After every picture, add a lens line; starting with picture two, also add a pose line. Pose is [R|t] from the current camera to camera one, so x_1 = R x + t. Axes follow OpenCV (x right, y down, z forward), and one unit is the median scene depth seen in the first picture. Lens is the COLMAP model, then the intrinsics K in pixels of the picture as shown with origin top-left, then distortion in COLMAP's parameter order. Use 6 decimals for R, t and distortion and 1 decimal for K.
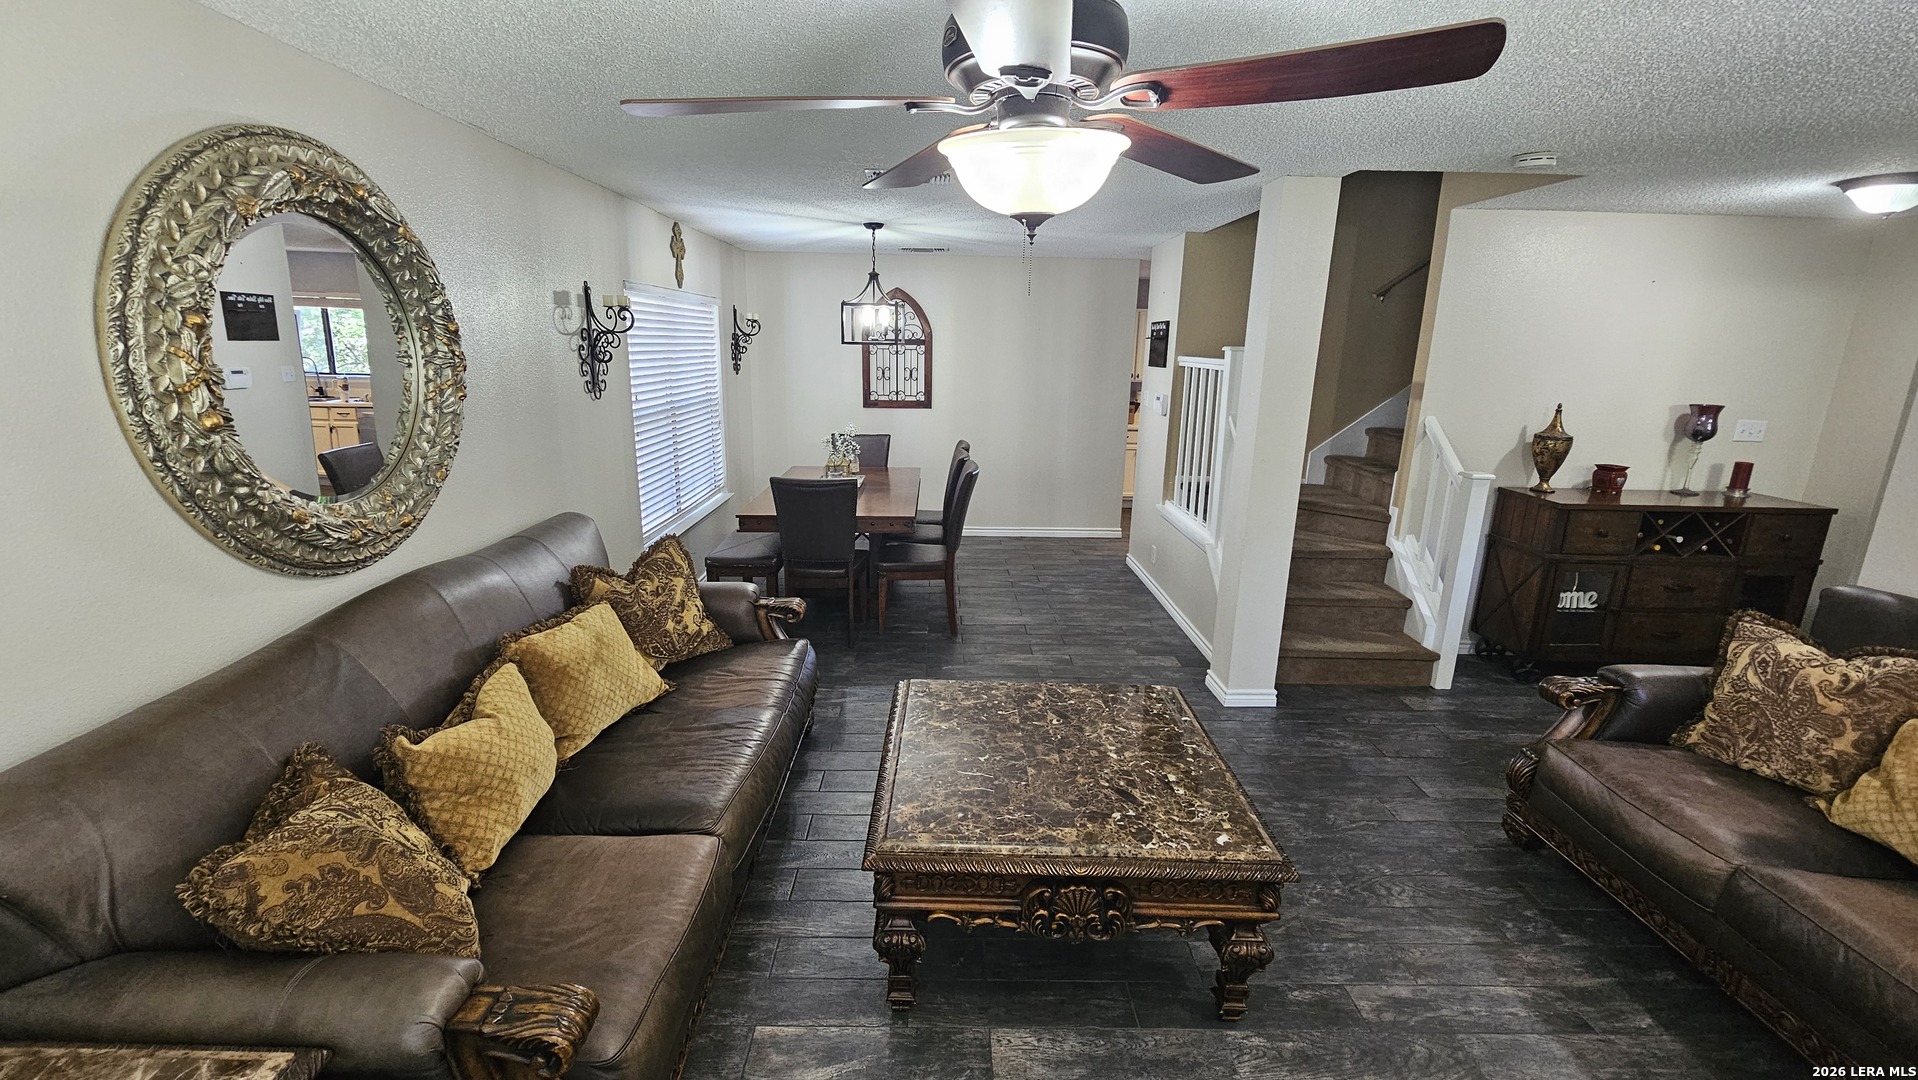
lens RADIAL K [[786.1, 0, 947.2], [0, 786.1, 535.6], [0, 0, 1]] dist [-0.001348, -0.000026]
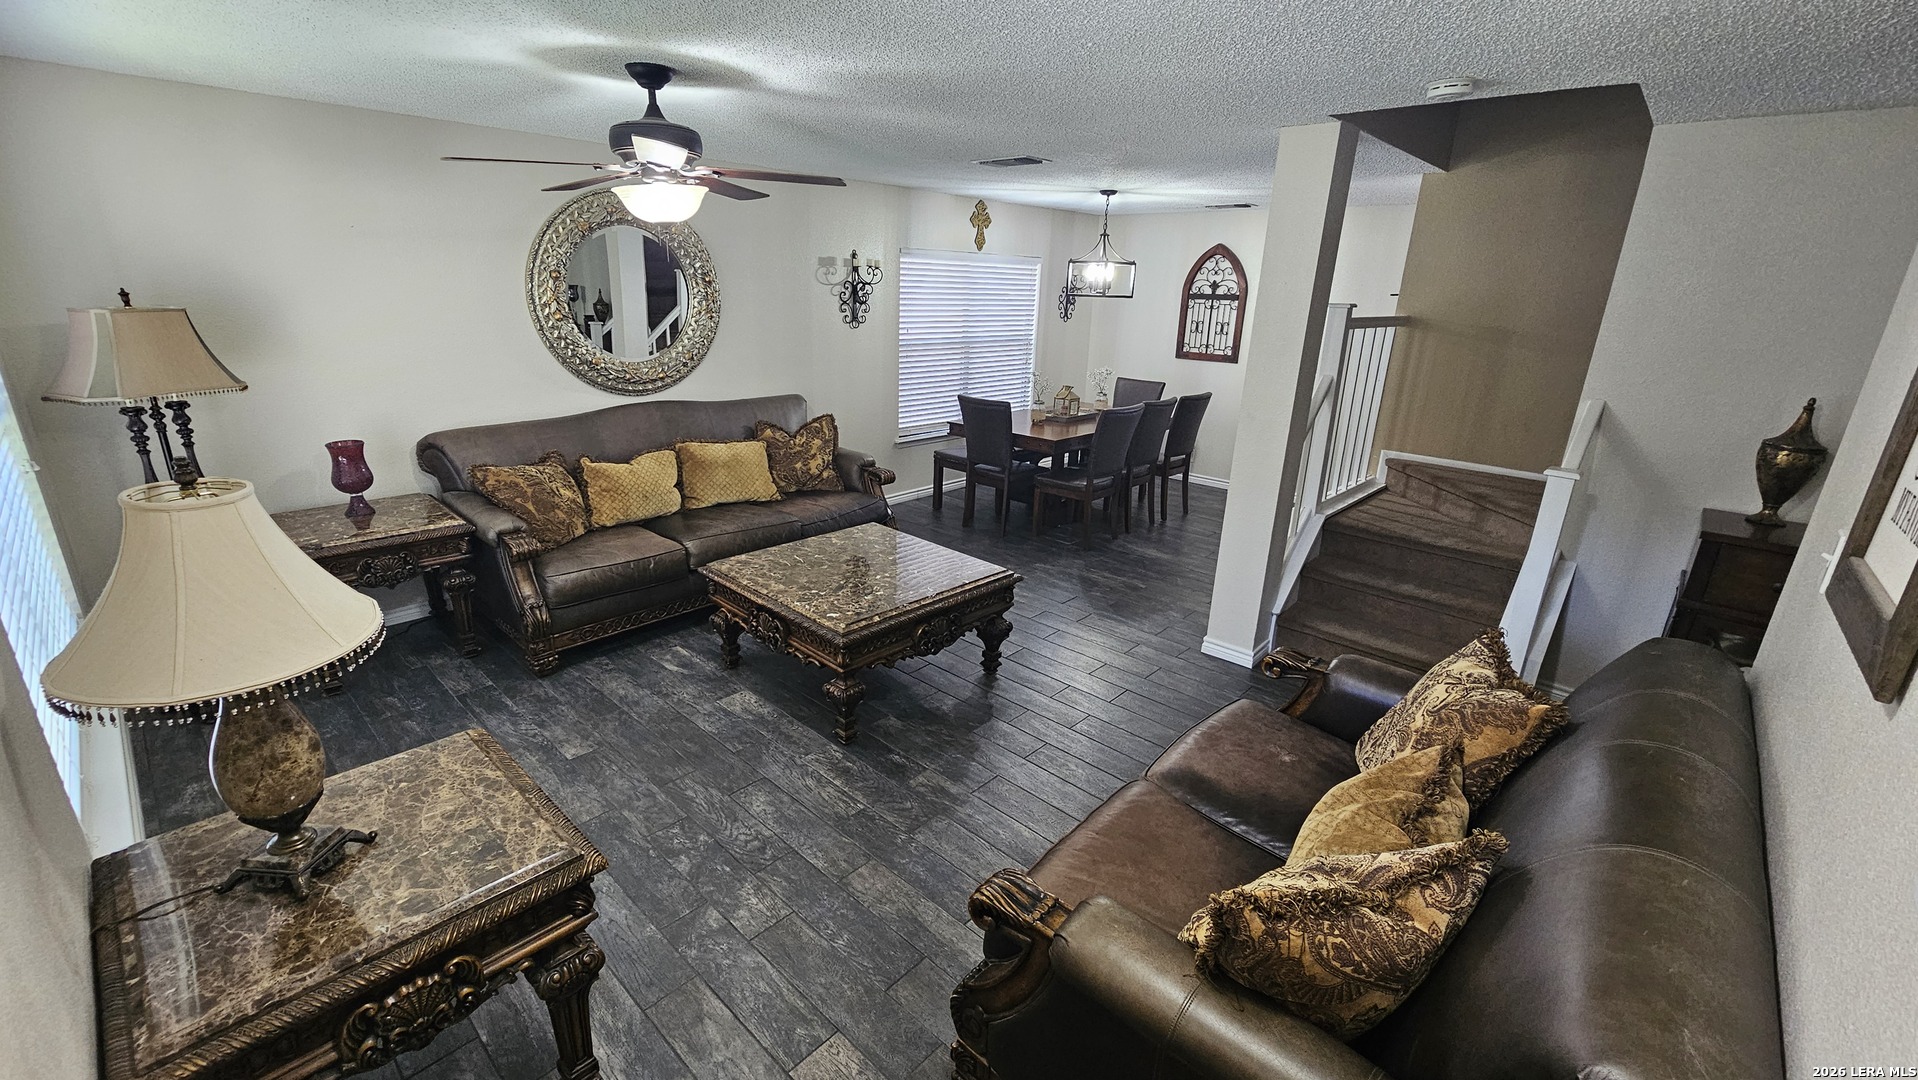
lens RADIAL K [[786.1, 0, 947.2], [0, 786.1, 535.6], [0, 0, 1]] dist [-0.001348, -0.000026]
pose [[0.724132, 0.215462, -0.655140, 0.752551], [-0.182154, 0.975964, 0.119638, 0.004176], [0.665171, 0.032702, 0.745975, -0.004606]]
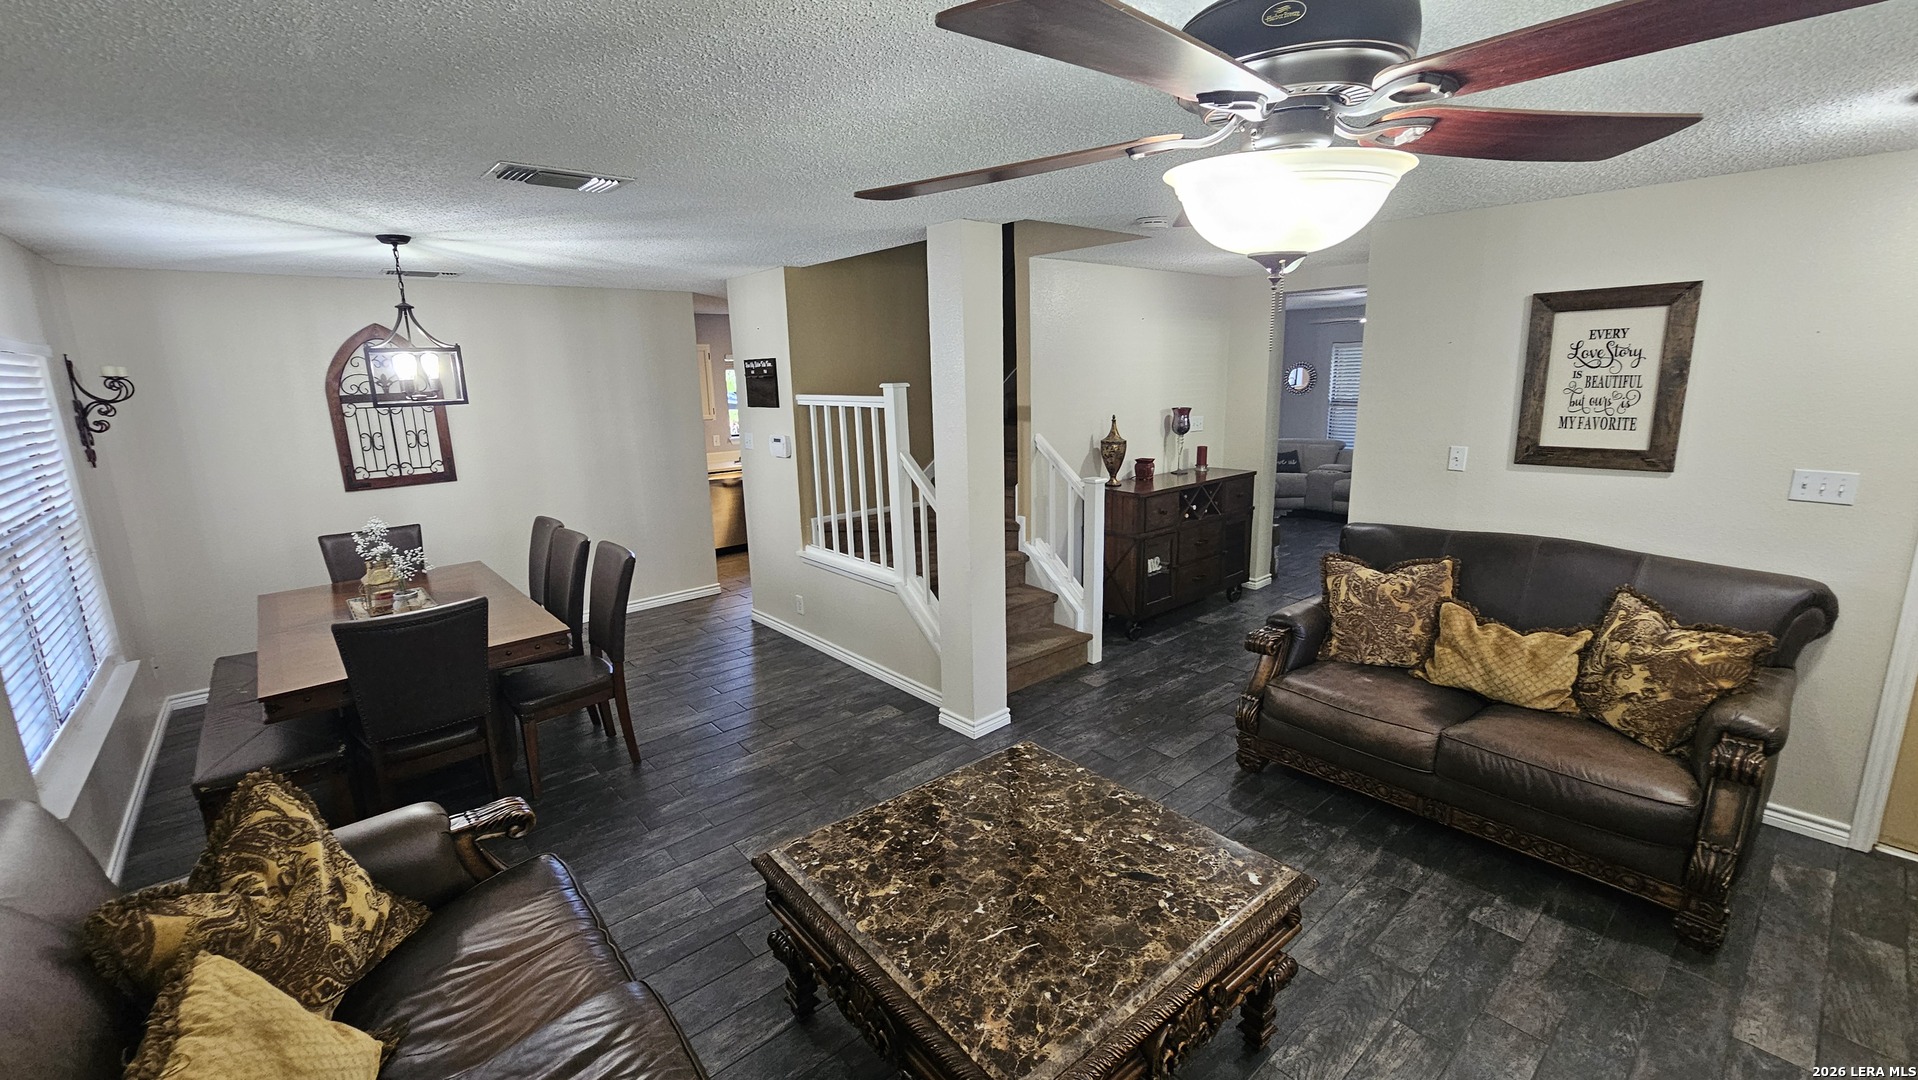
lens RADIAL K [[786.1, 0, 947.2], [0, 786.1, 535.6], [0, 0, 1]] dist [-0.001348, -0.000026]
pose [[0.763863, -0.171786, 0.622096, -0.248211], [0.194230, 0.980426, 0.032243, -0.074806], [-0.615458, 0.096201, 0.782277, 0.209907]]
